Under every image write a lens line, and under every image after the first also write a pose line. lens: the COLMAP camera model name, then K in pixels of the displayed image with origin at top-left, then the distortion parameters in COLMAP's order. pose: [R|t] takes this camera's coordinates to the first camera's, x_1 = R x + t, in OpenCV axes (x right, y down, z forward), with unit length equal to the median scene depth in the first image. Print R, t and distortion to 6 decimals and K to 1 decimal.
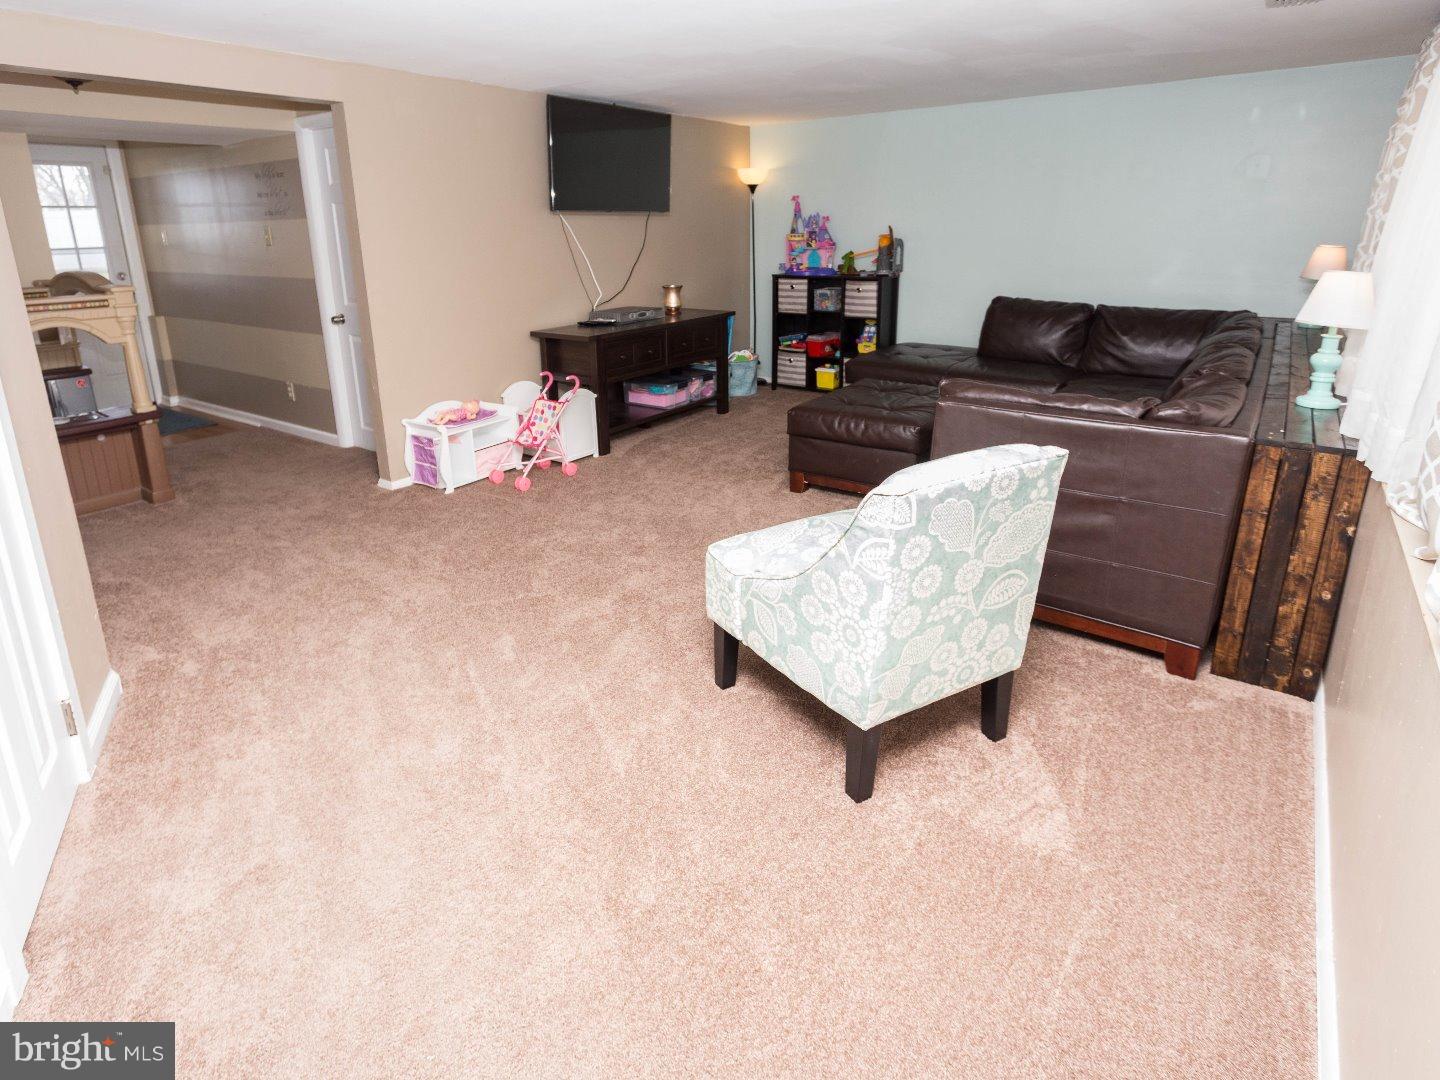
lens RADIAL K [[746.1, 0, 767.1], [0, 746.1, 536.5], [0, 0, 1]] dist [0.002368, 0.000511]
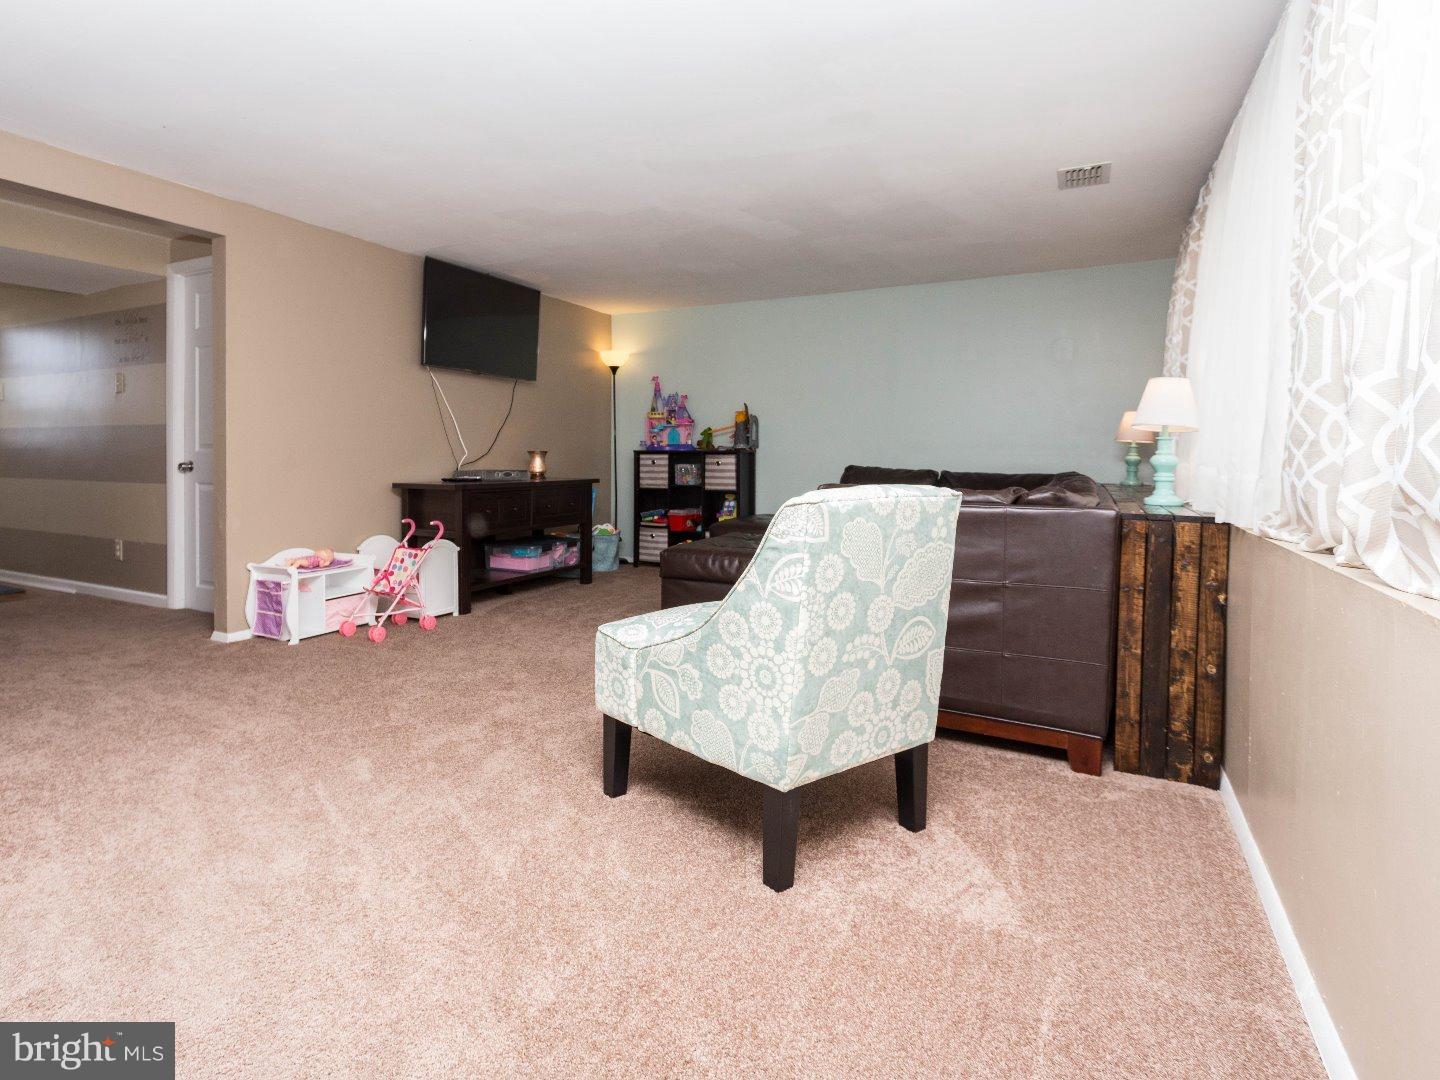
lens RADIAL K [[760.6, 0, 713.1], [0, 760.6, 526.4], [0, 0, 1]] dist [0.000599, 0.001607]
pose [[0.993626, -0.019763, 0.110983, -0.033906], [0.046223, 0.969369, -0.241219, 0.111206], [-0.102816, 0.244812, 0.964104, 0.028704]]
